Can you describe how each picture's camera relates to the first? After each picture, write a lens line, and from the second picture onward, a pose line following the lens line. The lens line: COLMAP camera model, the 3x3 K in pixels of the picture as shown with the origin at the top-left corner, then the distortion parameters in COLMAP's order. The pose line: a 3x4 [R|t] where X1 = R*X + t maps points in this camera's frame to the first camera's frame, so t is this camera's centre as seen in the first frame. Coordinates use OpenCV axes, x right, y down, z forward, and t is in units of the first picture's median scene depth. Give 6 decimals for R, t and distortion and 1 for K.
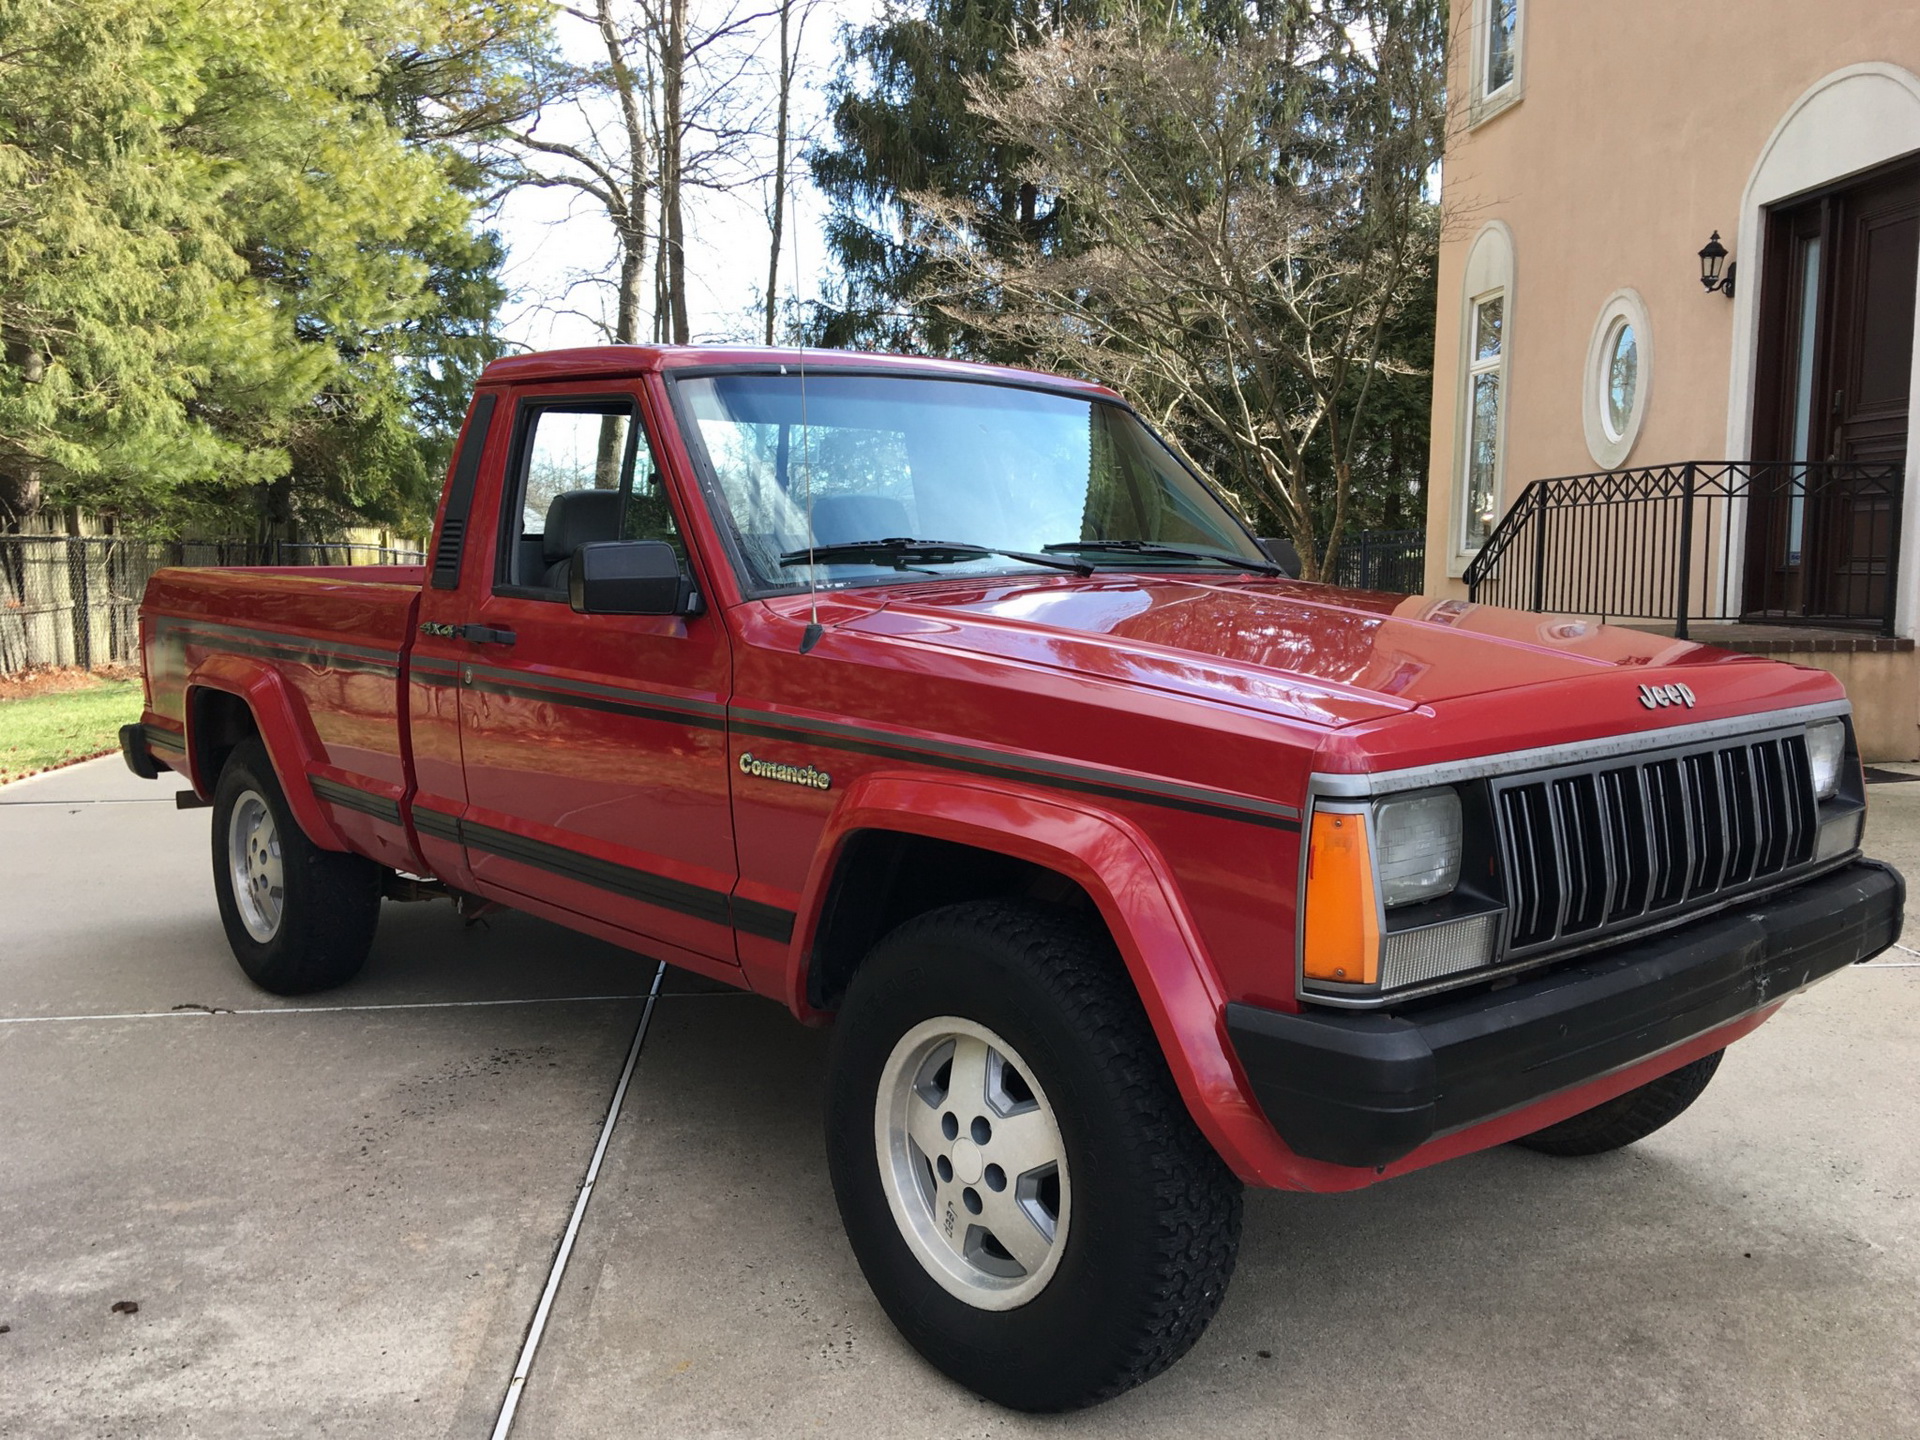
lens RADIAL K [[1651.3, 0, 960.0], [0, 1651.3, 720.0], [0, 0, 1]] dist [0.128882, -0.190327]
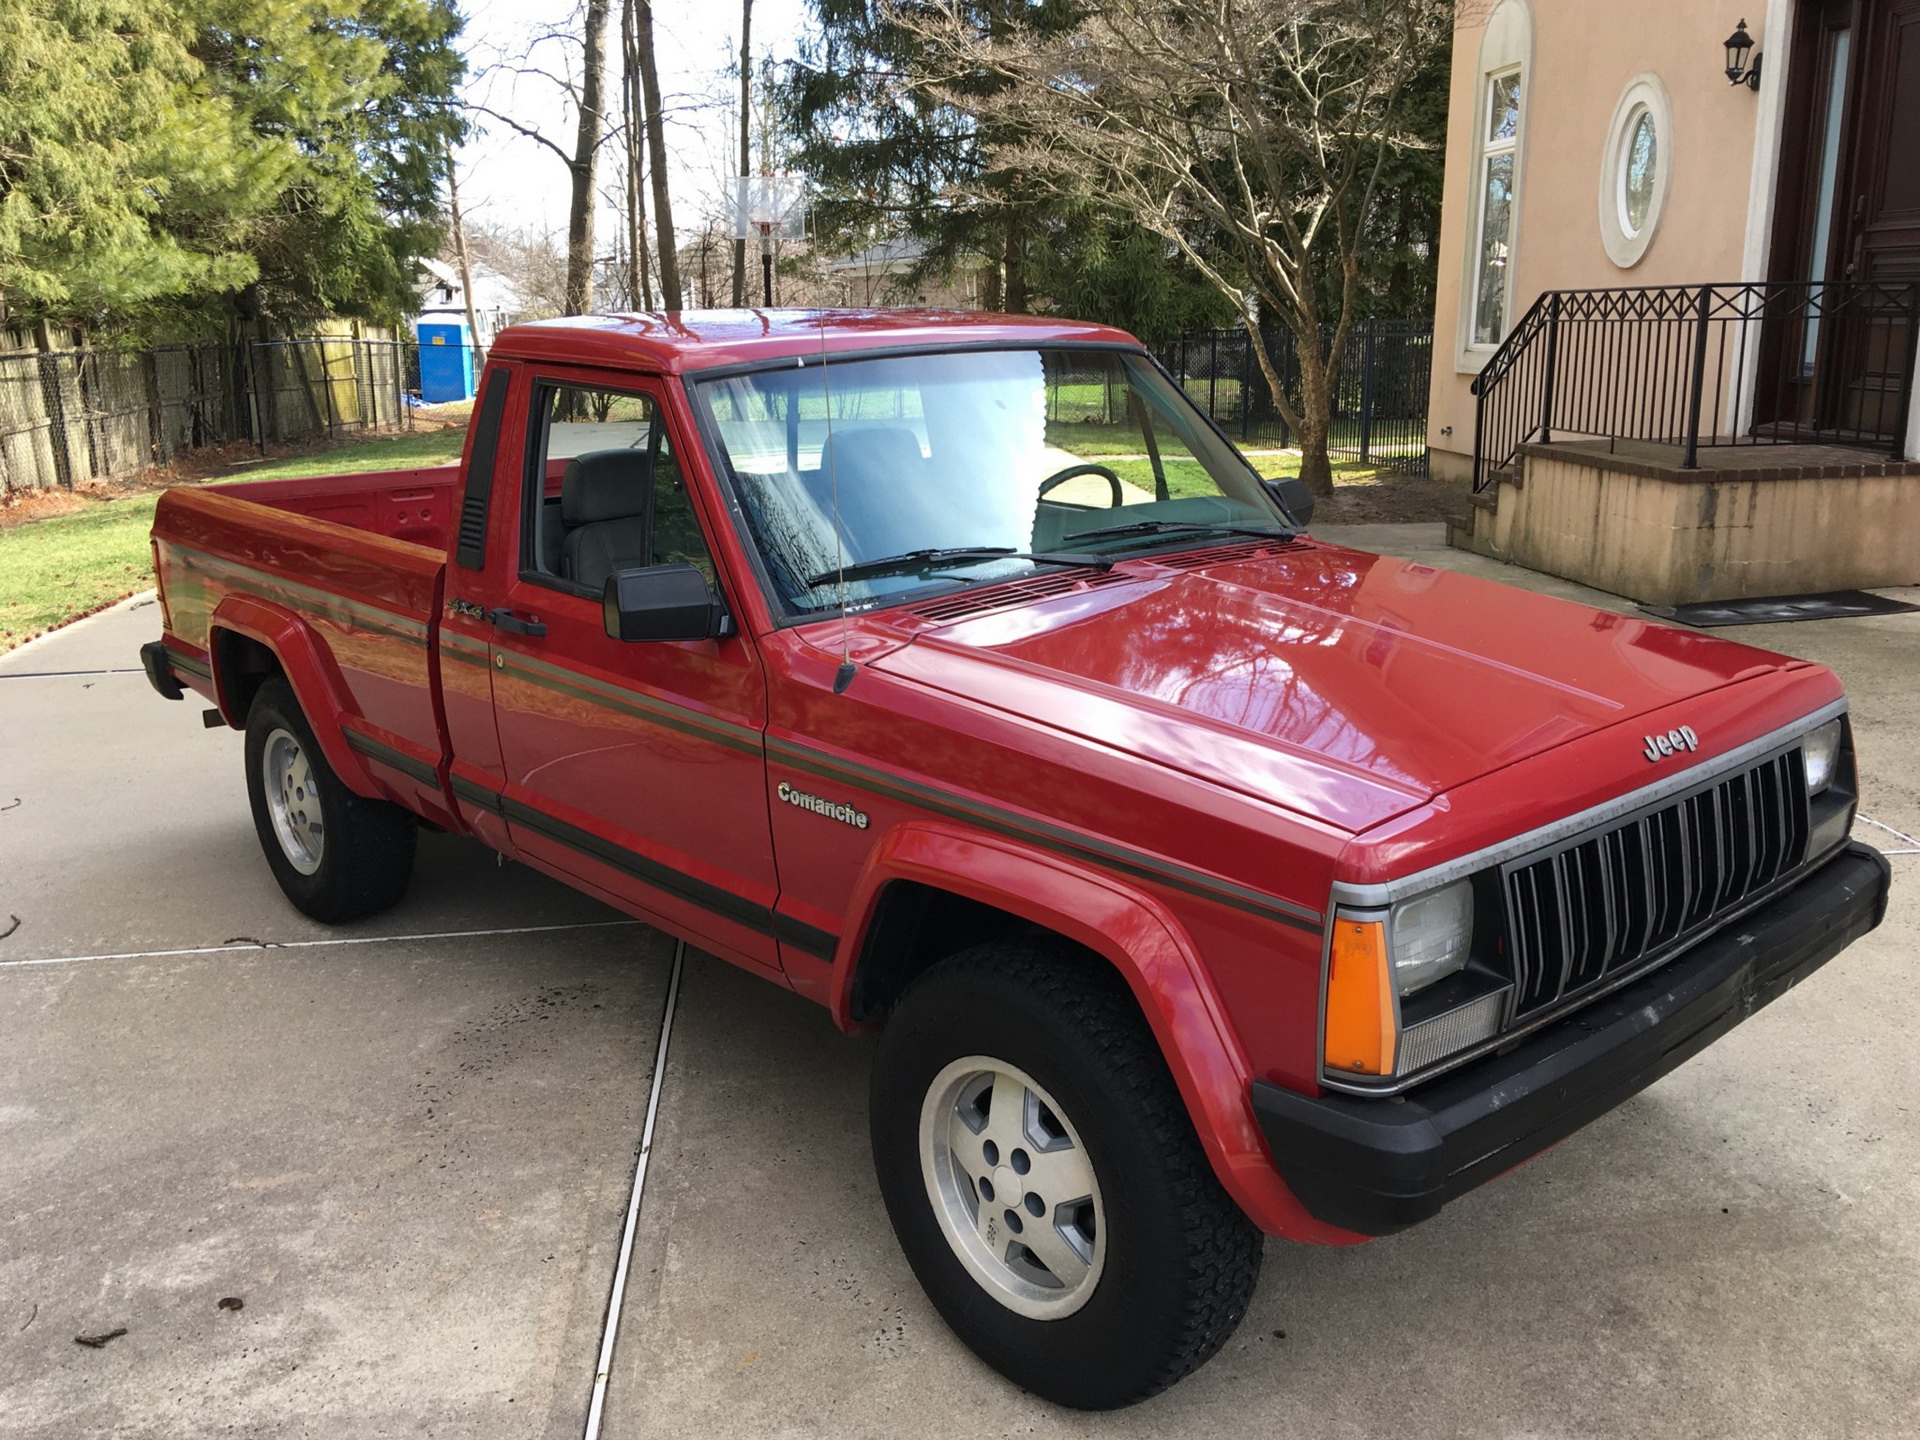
lens RADIAL K [[1664.6, 0, 960.0], [0, 1664.6, 720.0], [0, 0, 1]] dist [0.141949, -0.215072]
pose [[0.999801, -0.019828, 0.002205, -0.018814], [0.019322, 0.989882, 0.140569, -0.154380], [-0.004970, -0.140498, 0.990068, -0.032176]]
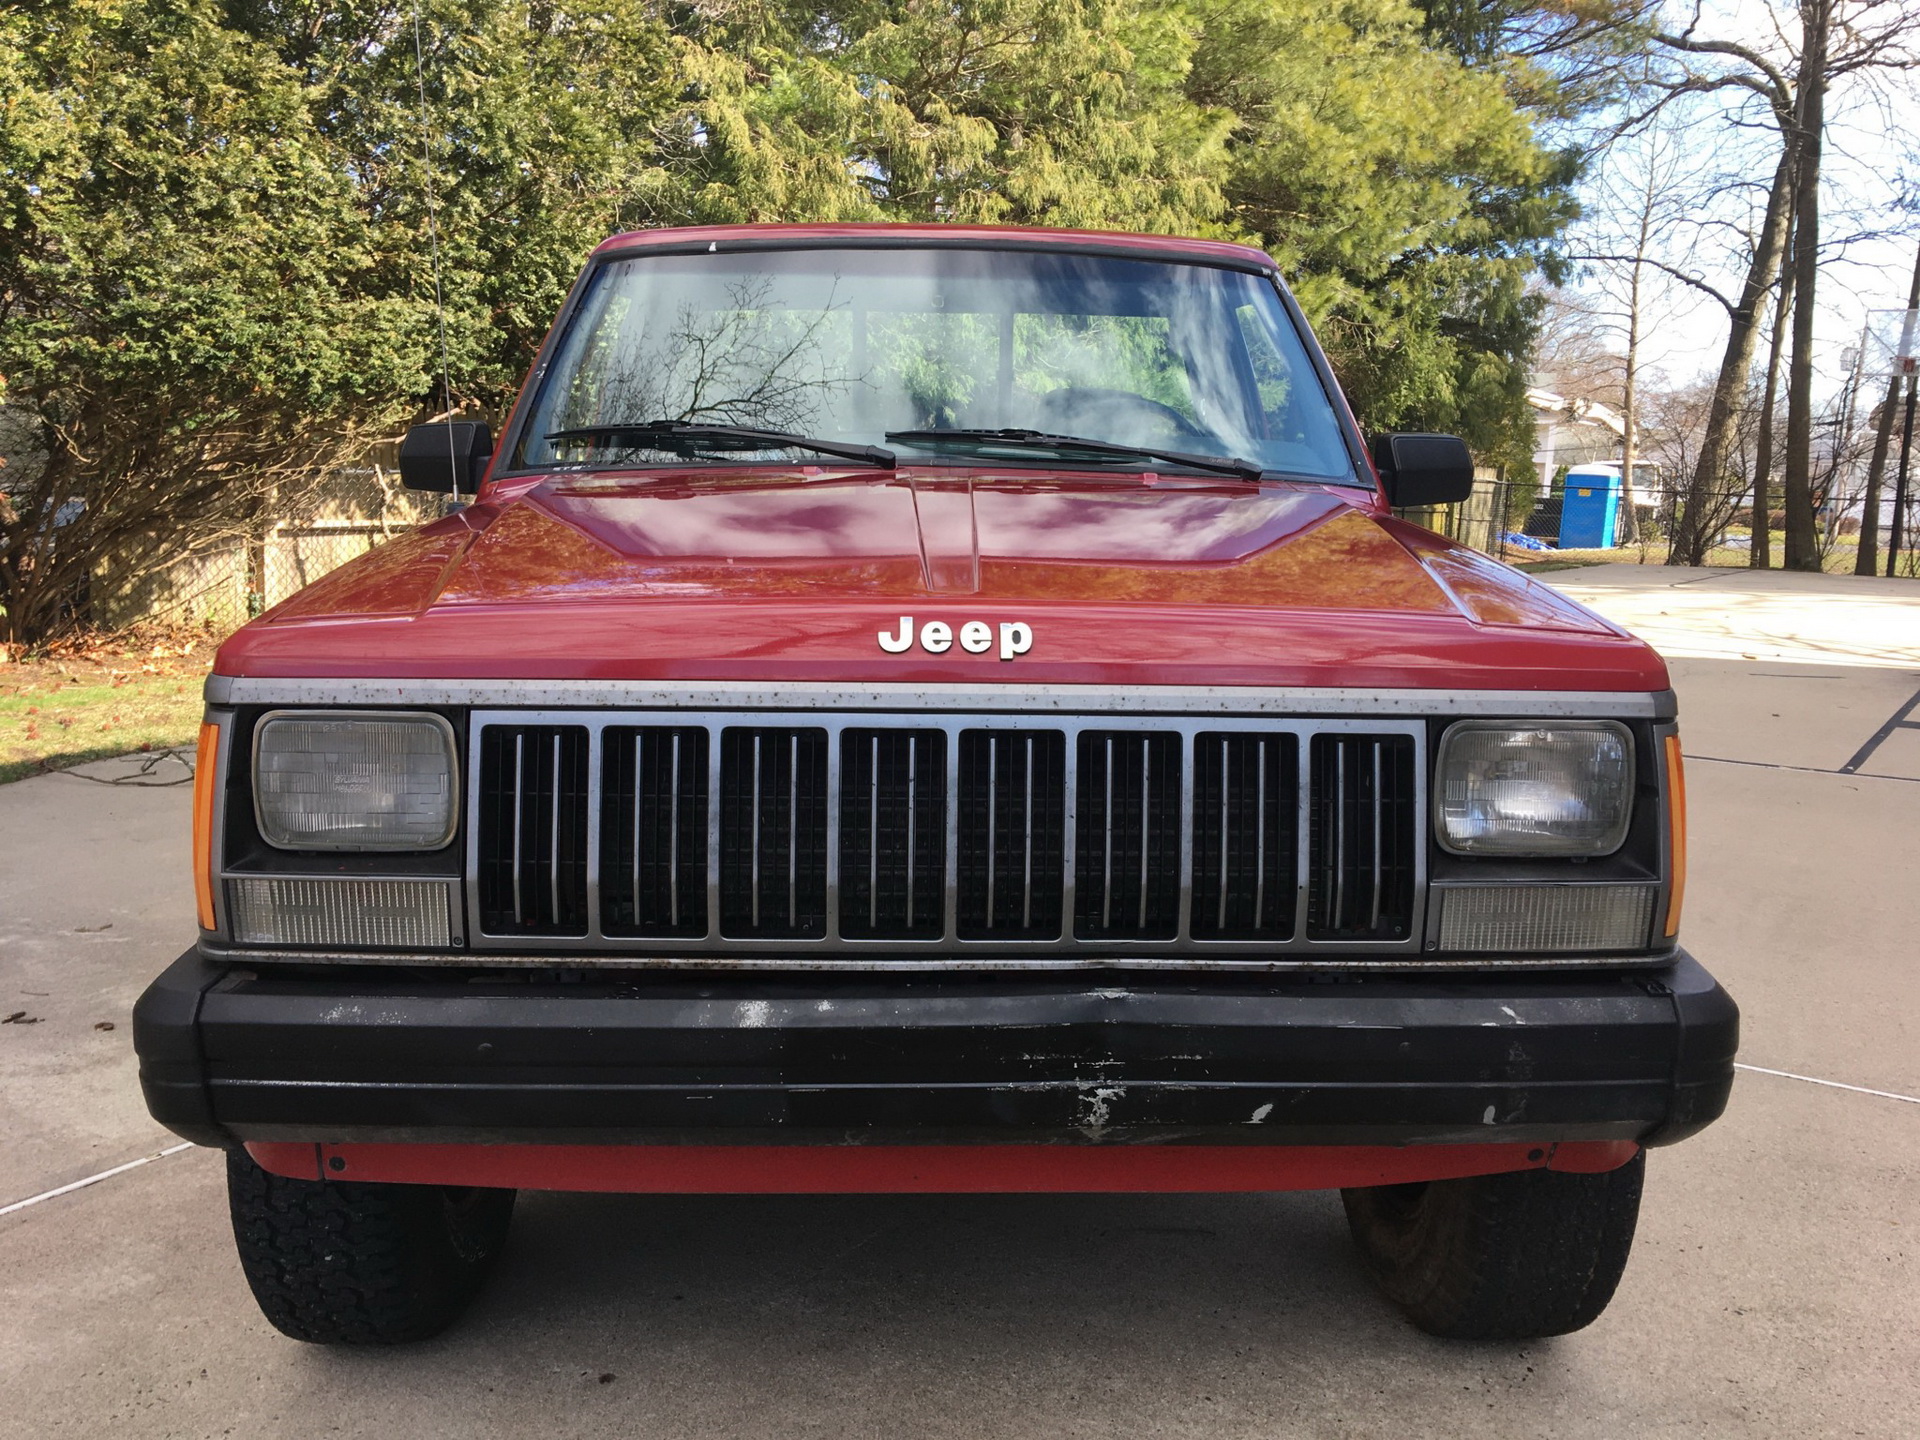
lens RADIAL K [[1610.1, 0, 960.0], [0, 1610.1, 720.0], [0, 0, 1]] dist [0.120941, -0.189283]
pose [[0.766157, 0.115083, -0.632266, 0.700927], [-0.087261, 0.993353, 0.075067, -0.026222], [0.636702, -0.002341, 0.771106, 0.413477]]
